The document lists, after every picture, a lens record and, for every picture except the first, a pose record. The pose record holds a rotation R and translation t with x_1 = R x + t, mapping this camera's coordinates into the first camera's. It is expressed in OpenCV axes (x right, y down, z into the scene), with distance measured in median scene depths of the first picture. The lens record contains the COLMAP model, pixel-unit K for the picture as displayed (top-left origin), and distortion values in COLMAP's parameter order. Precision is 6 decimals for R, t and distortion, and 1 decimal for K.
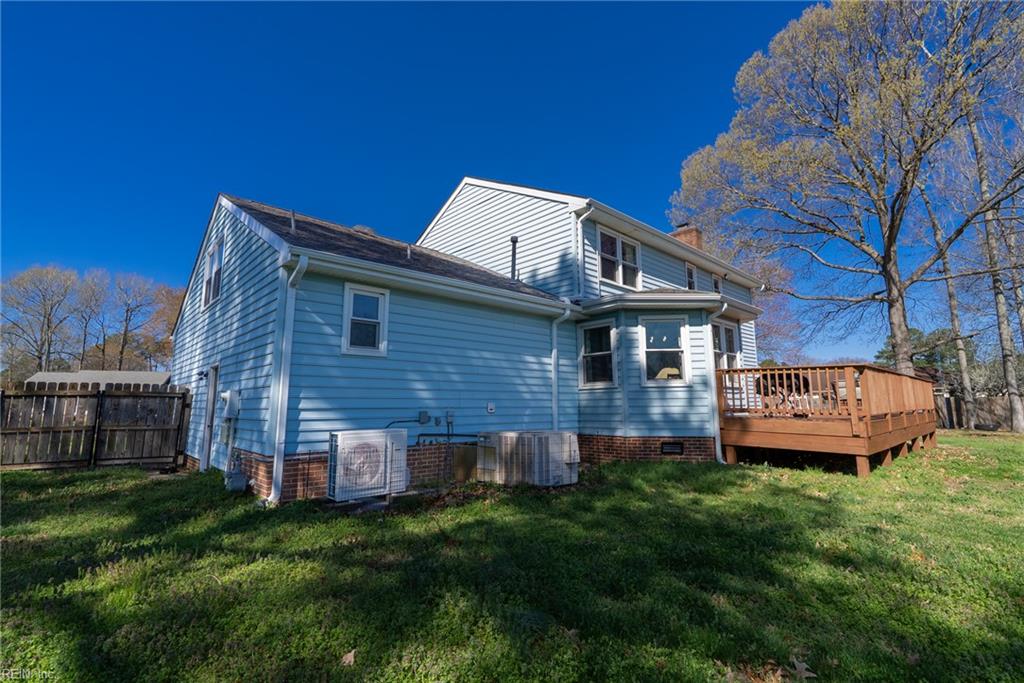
lens RADIAL K [[460.1, 0, 510.9], [0, 460.1, 334.2], [0, 0, 1]] dist [-0.003755, 0.000624]
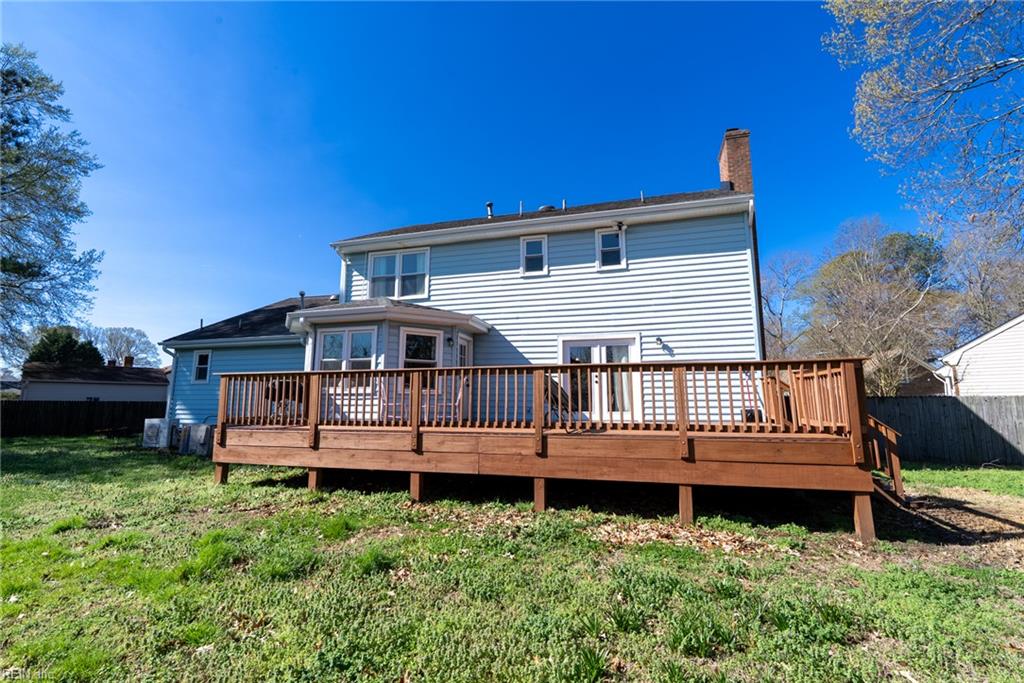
lens RADIAL K [[460.1, 0, 510.9], [0, 460.1, 334.2], [0, 0, 1]] dist [-0.003755, 0.000624]
pose [[0.499726, -0.129458, -0.856455, 1.617338], [0.120421, 0.989550, -0.079312, 0.116990], [0.857772, -0.063501, 0.510093, 0.860509]]
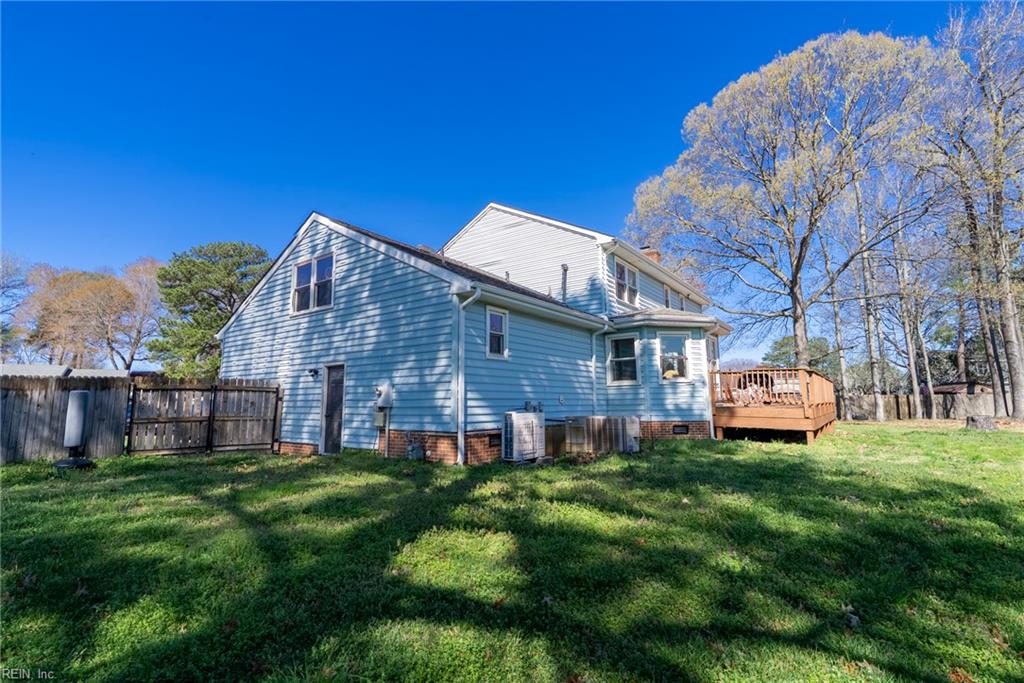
lens RADIAL K [[469.8, 0, 516.3], [0, 469.8, 333.0], [0, 0, 1]] dist [-0.000265, 0.000069]
pose [[0.981810, 0.026358, 0.188028, -0.388991], [-0.026863, 0.999639, 0.000136, -0.024805], [-0.187956, -0.005184, 0.982164, -0.268937]]
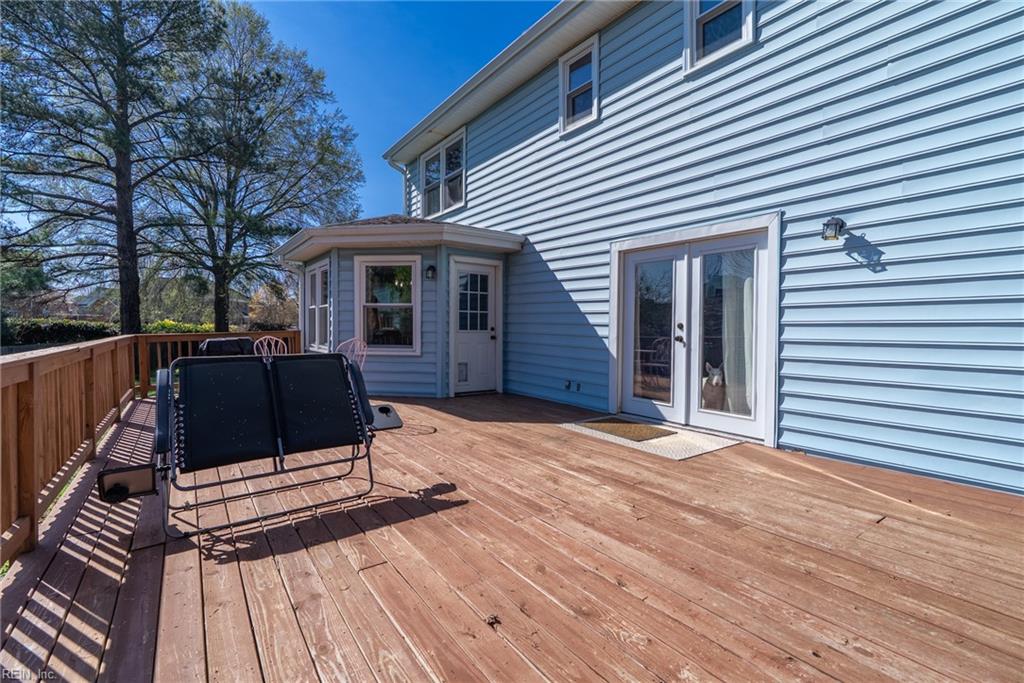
lens RADIAL K [[460.1, 0, 510.9], [0, 460.1, 334.2], [0, 0, 1]] dist [-0.003755, 0.000624]
pose [[-0.121227, 0.020243, -0.992418, 1.257557], [0.140106, 0.990132, 0.003082, 0.136008], [0.982687, -0.138670, -0.122867, 1.496276]]
